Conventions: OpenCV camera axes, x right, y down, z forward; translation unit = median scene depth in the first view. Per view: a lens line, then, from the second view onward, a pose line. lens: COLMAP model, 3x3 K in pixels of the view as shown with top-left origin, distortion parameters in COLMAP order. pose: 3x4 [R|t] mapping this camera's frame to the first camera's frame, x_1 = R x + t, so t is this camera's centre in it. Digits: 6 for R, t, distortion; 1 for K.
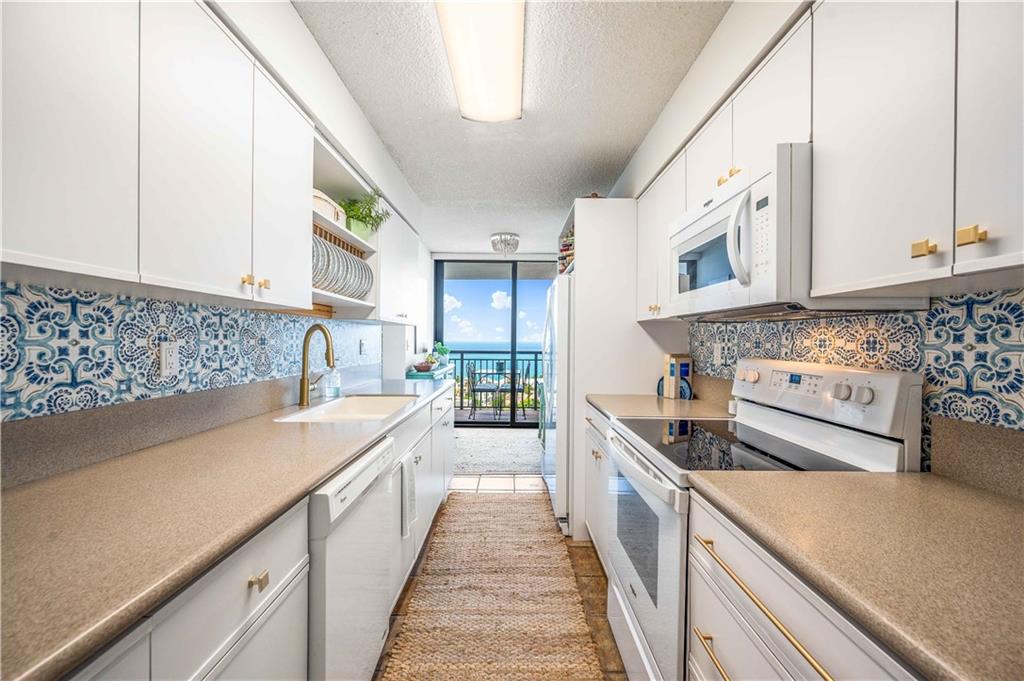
lens RADIAL K [[410.7, 0, 511.5], [0, 410.7, 338.2], [0, 0, 1]] dist [-0.000402, -0.000150]
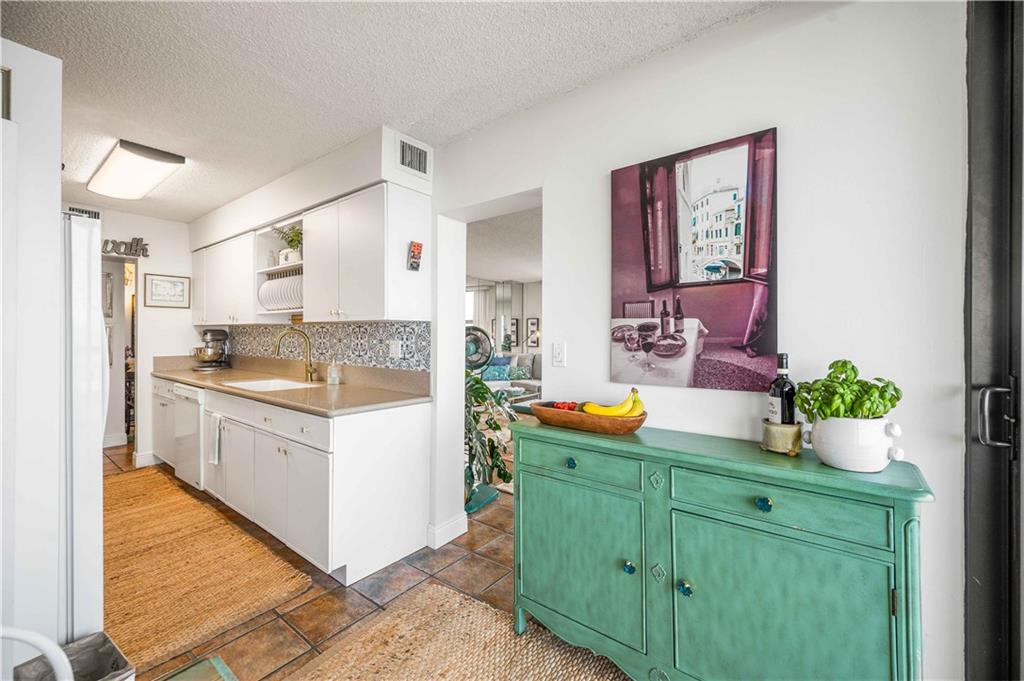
lens RADIAL K [[410.7, 0, 512.6], [0, 410.7, 335.8], [0, 0, 1]] dist [-0.000402, -0.000150]
pose [[-0.605091, -0.002571, -0.796152, 0.393428], [-0.003619, 0.999993, -0.000479, -0.021024], [0.796148, 0.002591, -0.605096, 2.588770]]
